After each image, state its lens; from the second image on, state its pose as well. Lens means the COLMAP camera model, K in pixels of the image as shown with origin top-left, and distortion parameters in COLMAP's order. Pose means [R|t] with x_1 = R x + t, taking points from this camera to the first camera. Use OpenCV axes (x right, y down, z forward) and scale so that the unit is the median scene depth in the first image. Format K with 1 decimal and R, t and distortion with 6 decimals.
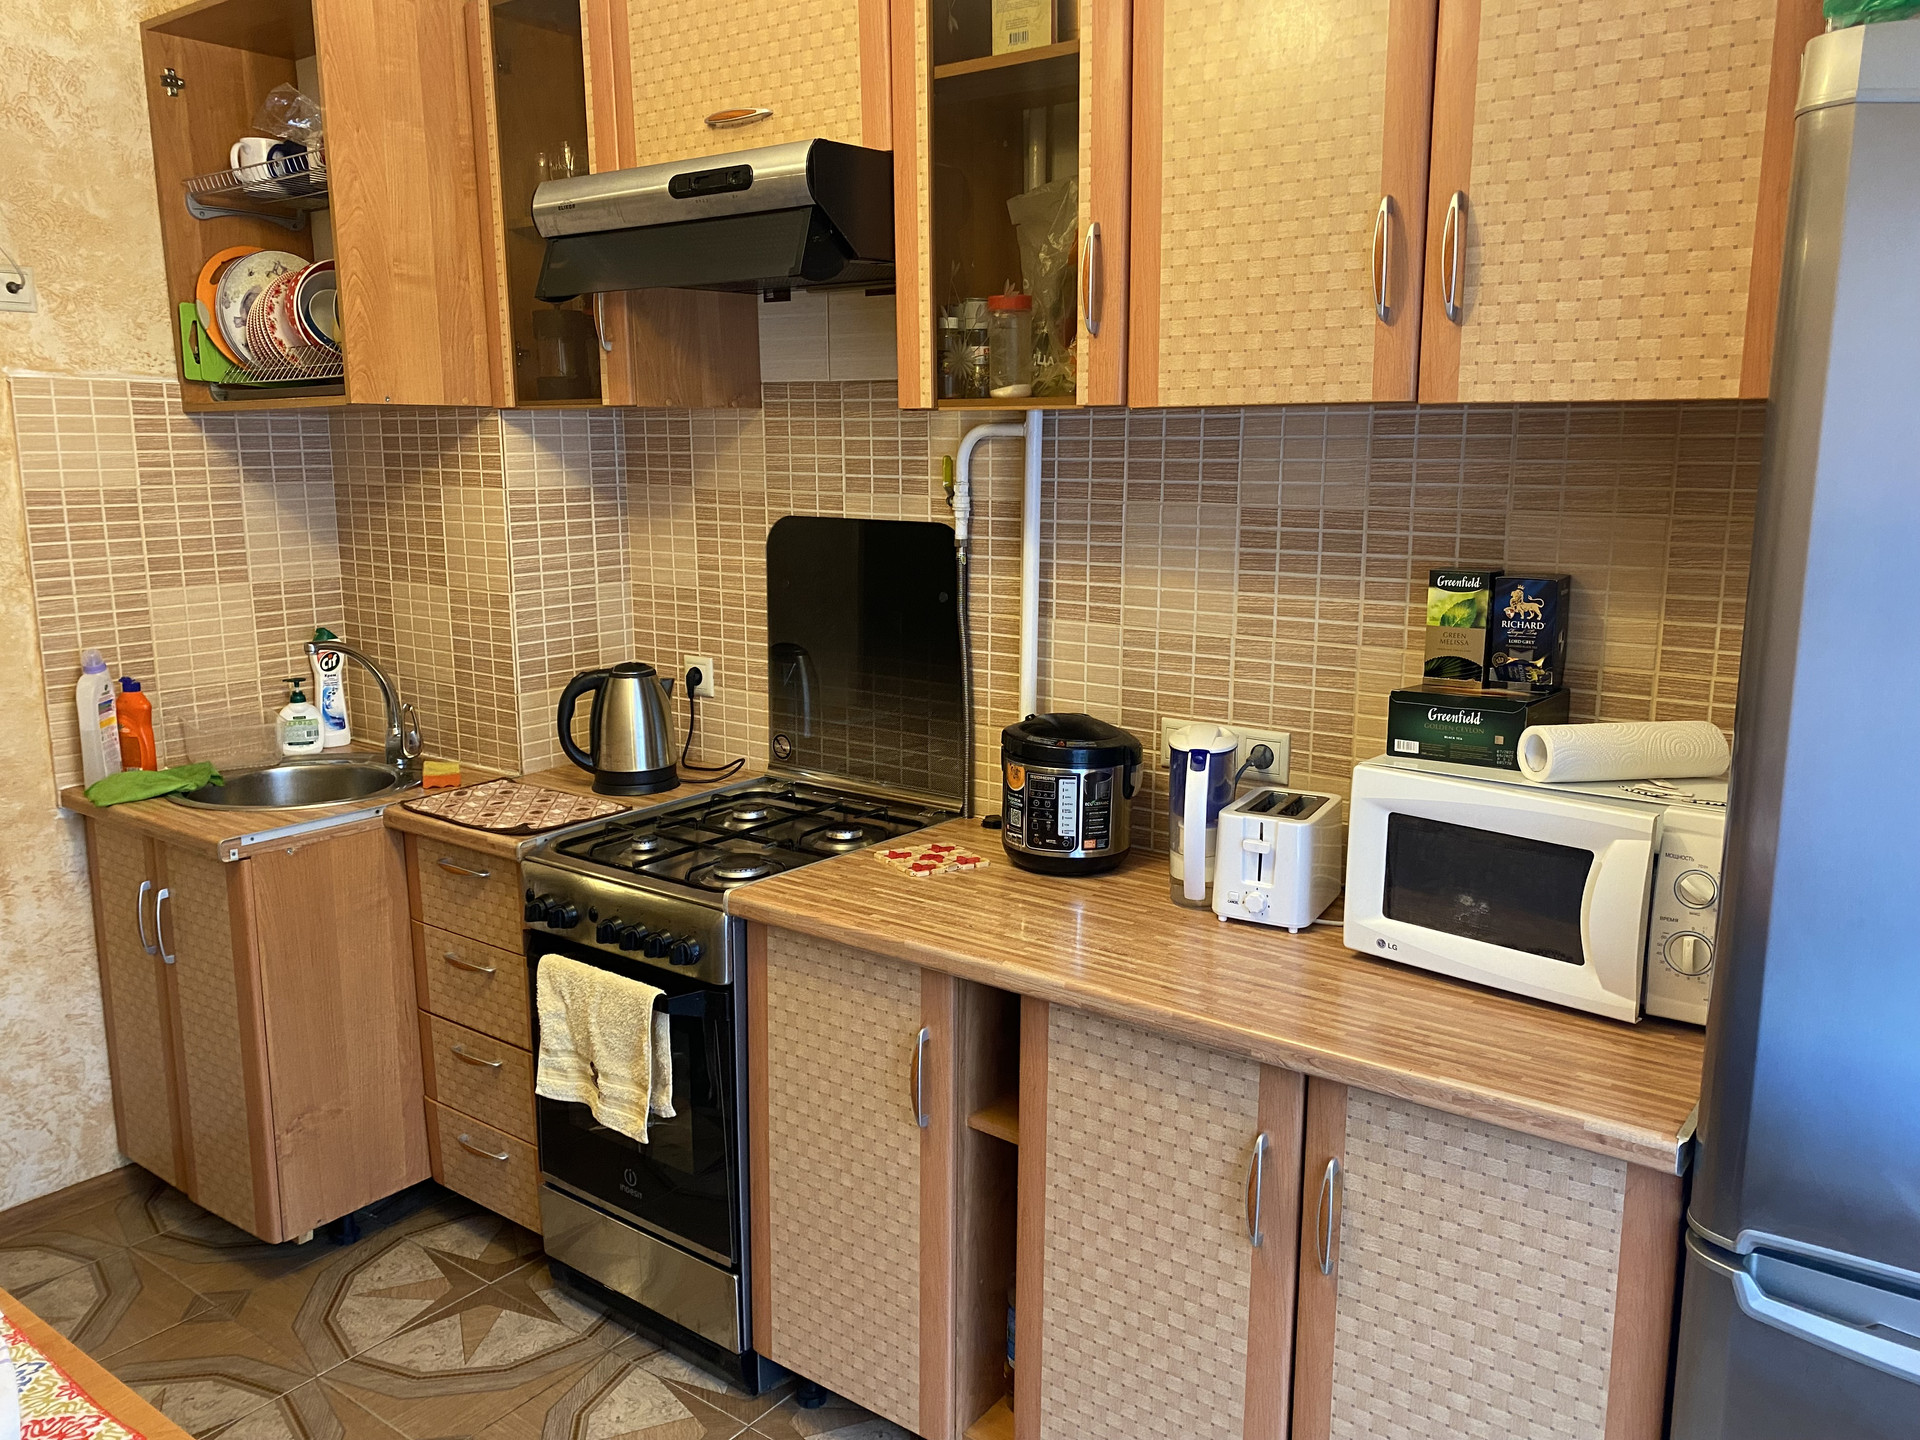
lens RADIAL K [[1483.8, 0, 967.0], [0, 1483.8, 713.0], [0, 0, 1]] dist [0.020822, -0.005979]
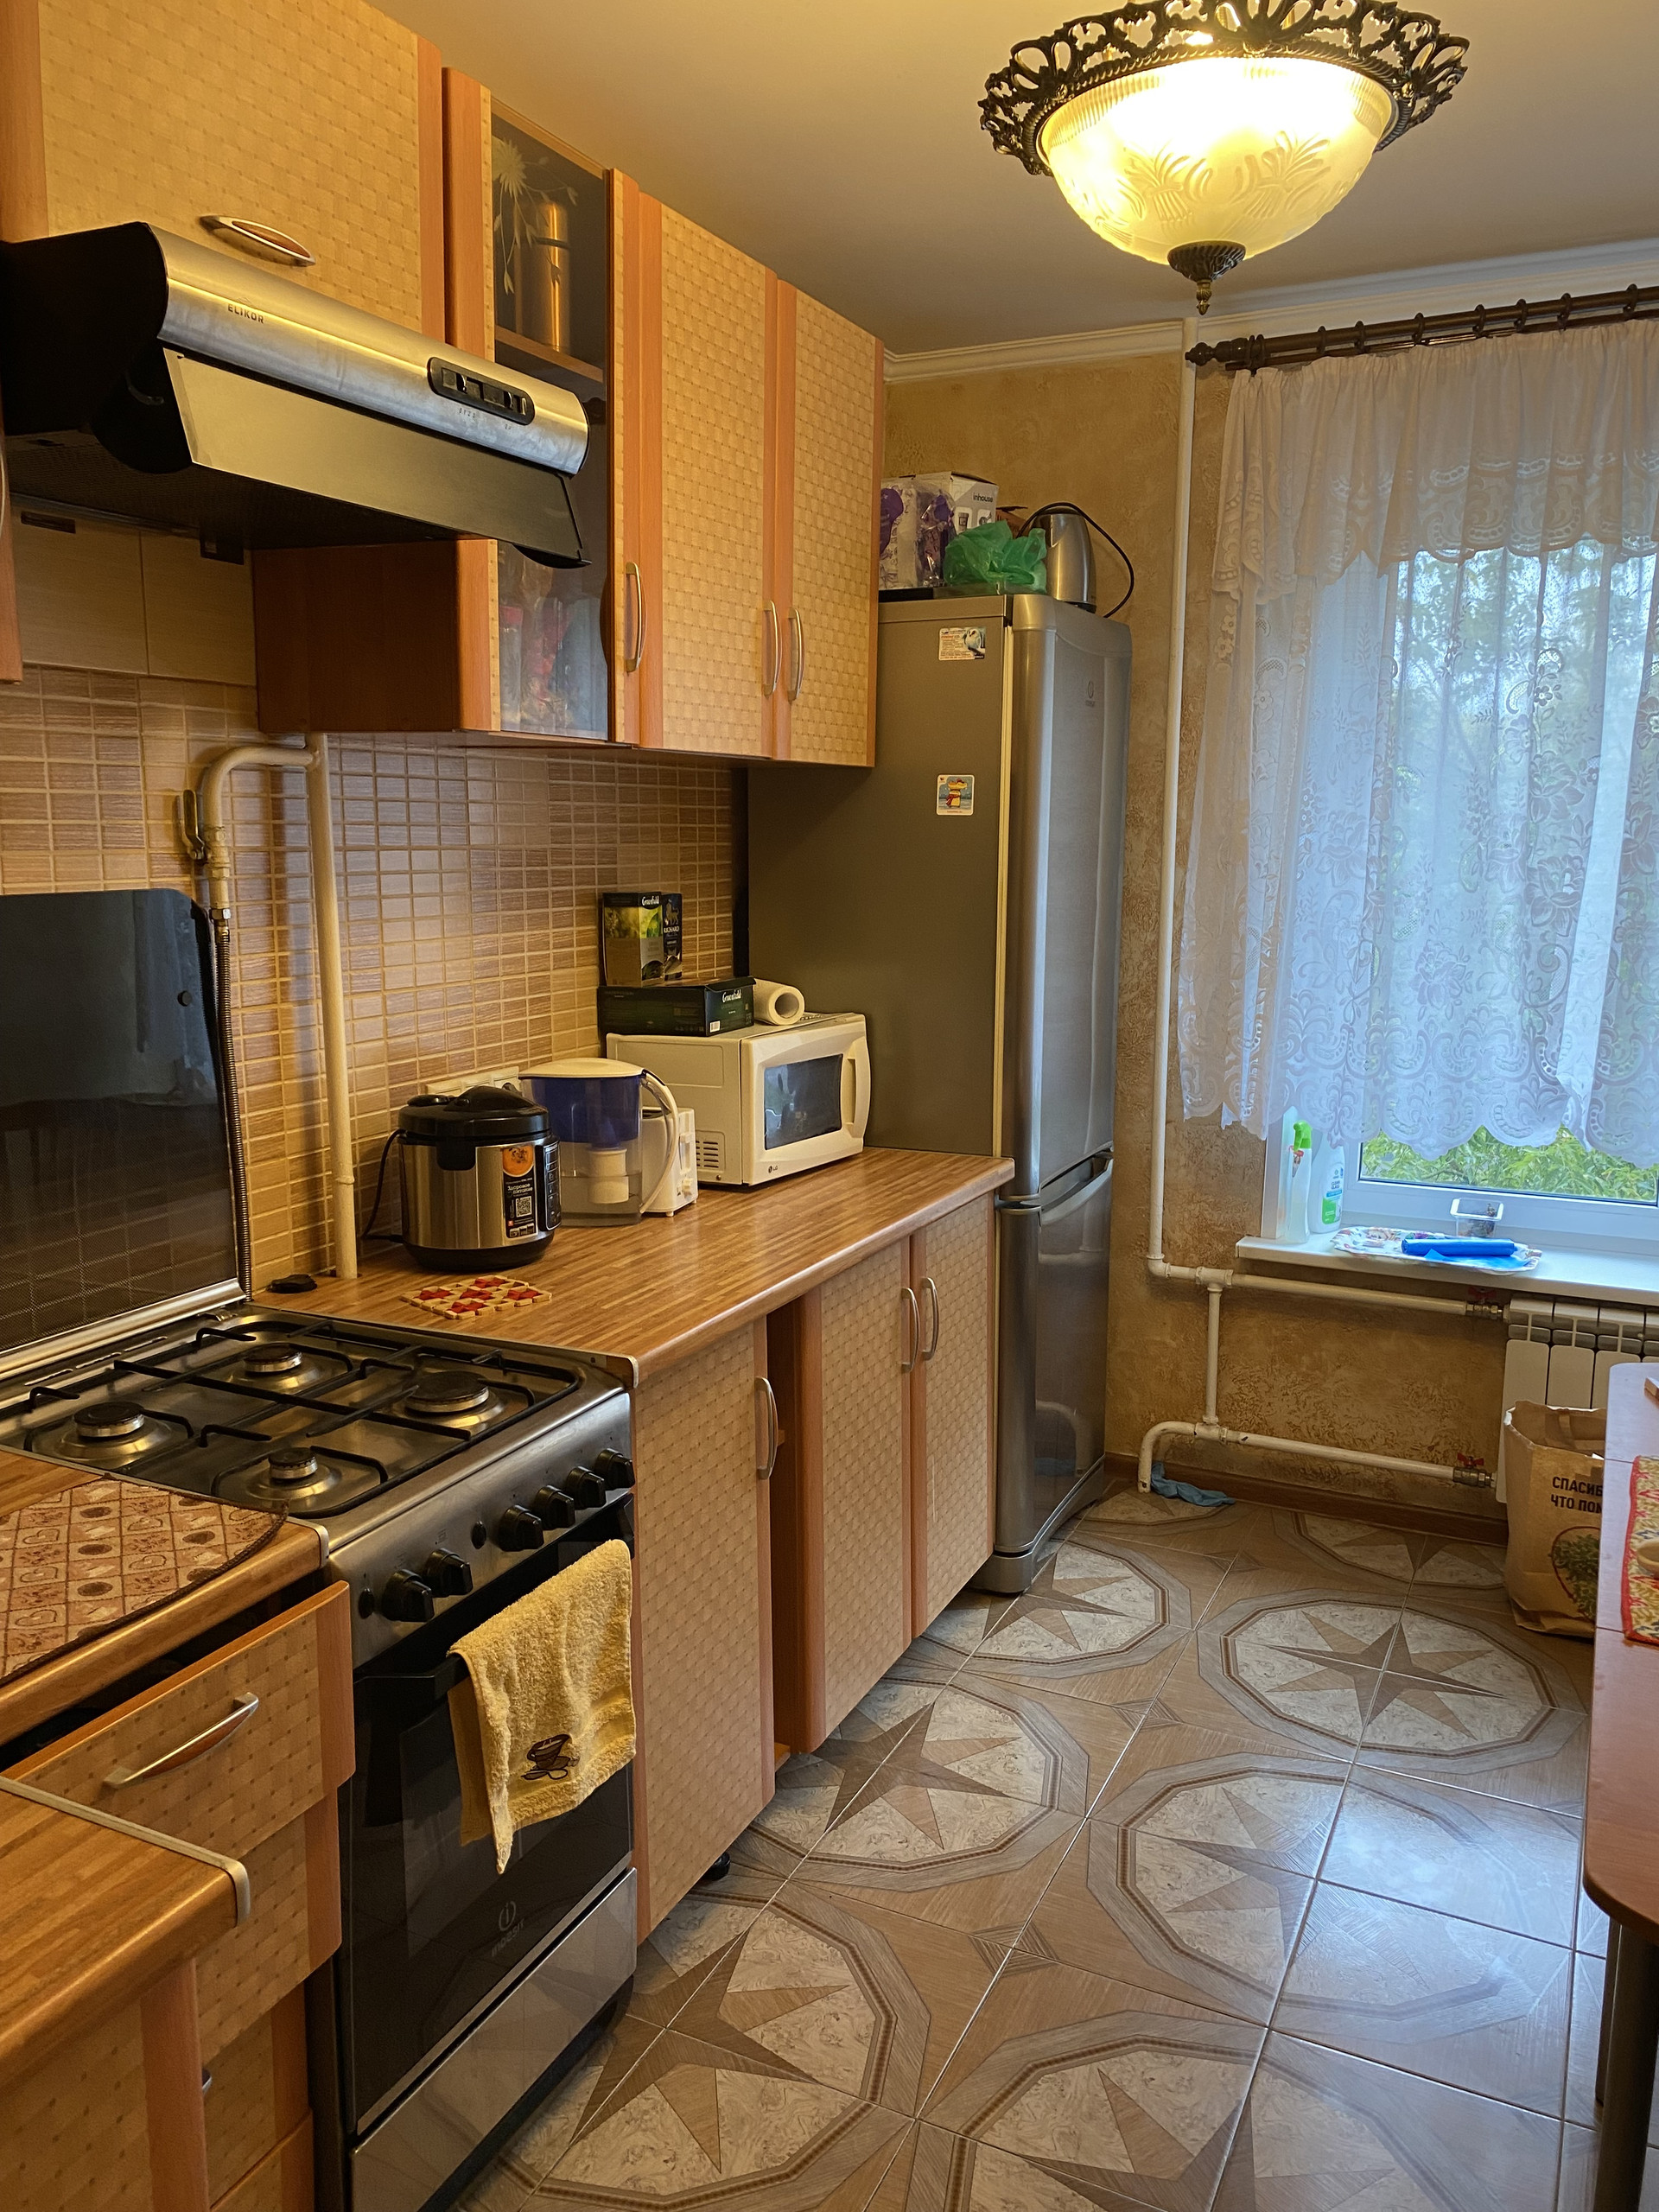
lens RADIAL K [[1709.4, 0, 835.5], [0, 1709.4, 1114.7], [0, 0, 1]] dist [0.020822, -0.005979]
pose [[-0.204775, -0.164475, 0.964891, -1.025837], [0.171120, 0.964584, 0.200739, -0.161888], [-0.963735, 0.206219, -0.169377, 1.037284]]
